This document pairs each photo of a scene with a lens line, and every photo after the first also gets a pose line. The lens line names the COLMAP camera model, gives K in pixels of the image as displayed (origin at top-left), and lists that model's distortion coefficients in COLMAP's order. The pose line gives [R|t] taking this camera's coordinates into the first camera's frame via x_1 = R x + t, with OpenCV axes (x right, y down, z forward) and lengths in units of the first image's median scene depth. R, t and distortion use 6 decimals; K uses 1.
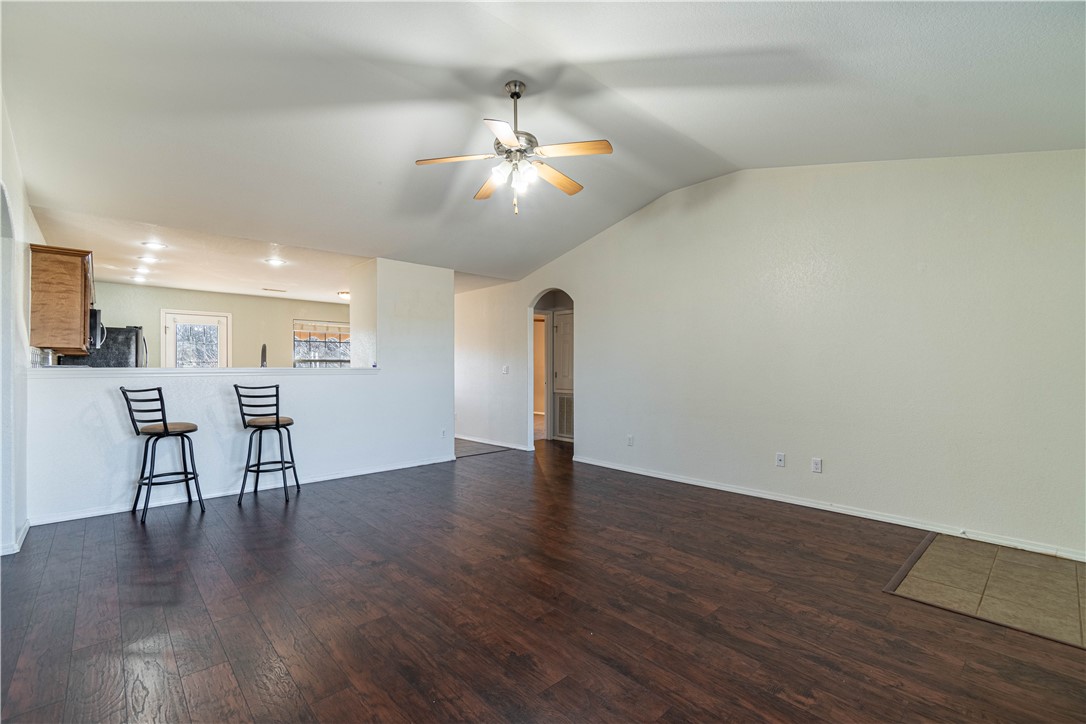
lens RADIAL K [[476.2, 0, 541.0], [0, 476.2, 369.0], [0, 0, 1]] dist [0.000269, -0.000320]
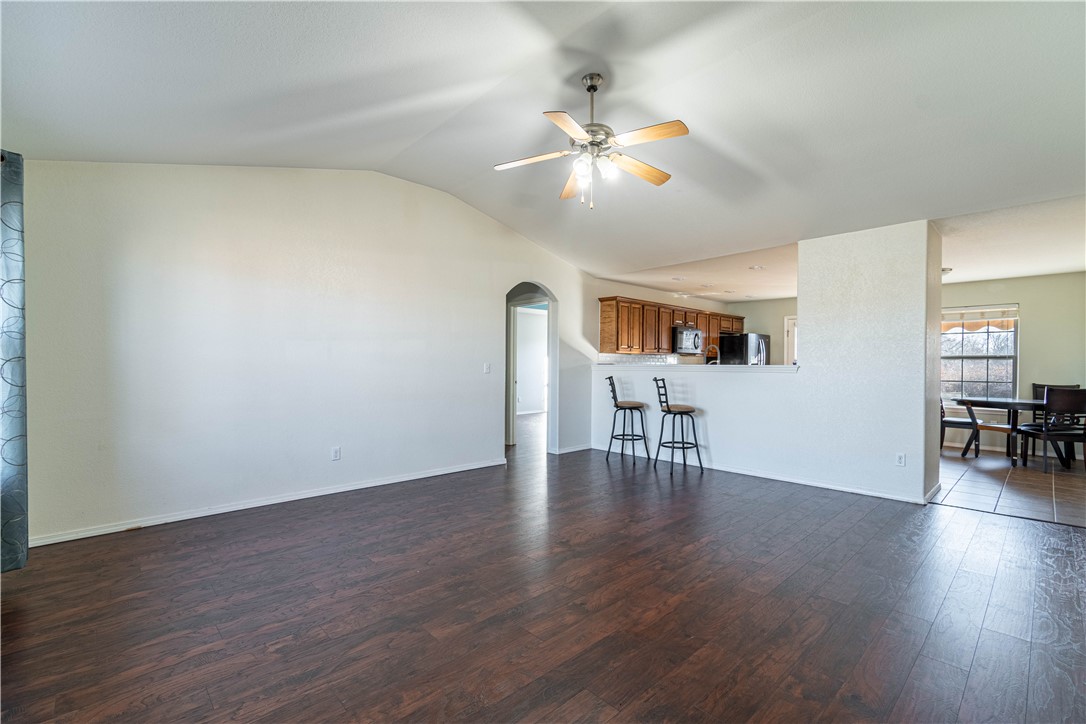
lens RADIAL K [[479.4, 0, 540.2], [0, 479.4, 365.8], [0, 0, 1]] dist [0.002050, -0.000753]
pose [[0.009498, 0.002345, -0.999952, 0.940162], [-0.008104, 0.999965, 0.002269, -0.000261], [0.999922, 0.008082, 0.009516, 0.884976]]
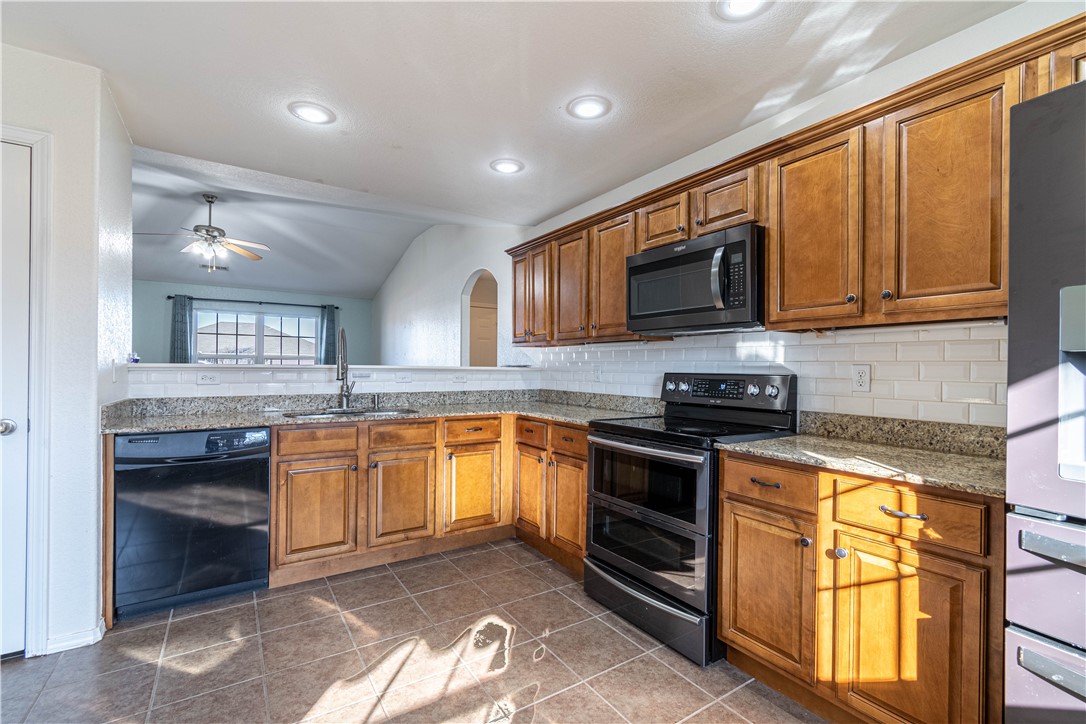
lens RADIAL K [[479.4, 0, 540.2], [0, 479.4, 365.8], [0, 0, 1]] dist [0.002050, -0.000753]
pose [[-0.985992, -0.008274, 0.166588, -1.476029], [-0.008079, 0.999966, 0.001853, -0.012010], [-0.166597, 0.000482, -0.986025, 2.461375]]
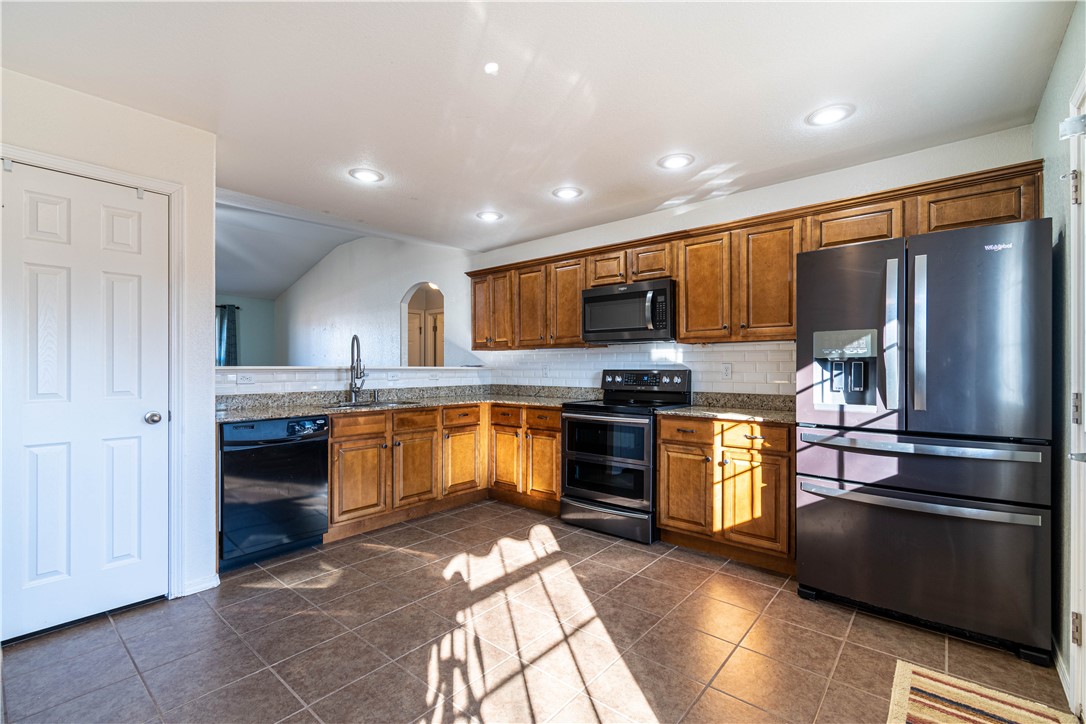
lens RADIAL K [[479.4, 0, 540.2], [0, 479.4, 365.8], [0, 0, 1]] dist [0.002050, -0.000753]
pose [[-0.992990, -0.000032, -0.118198, -1.234790], [-0.000216, 0.999999, 0.001539, -0.011865], [0.118198, 0.001554, -0.992989, 2.804378]]
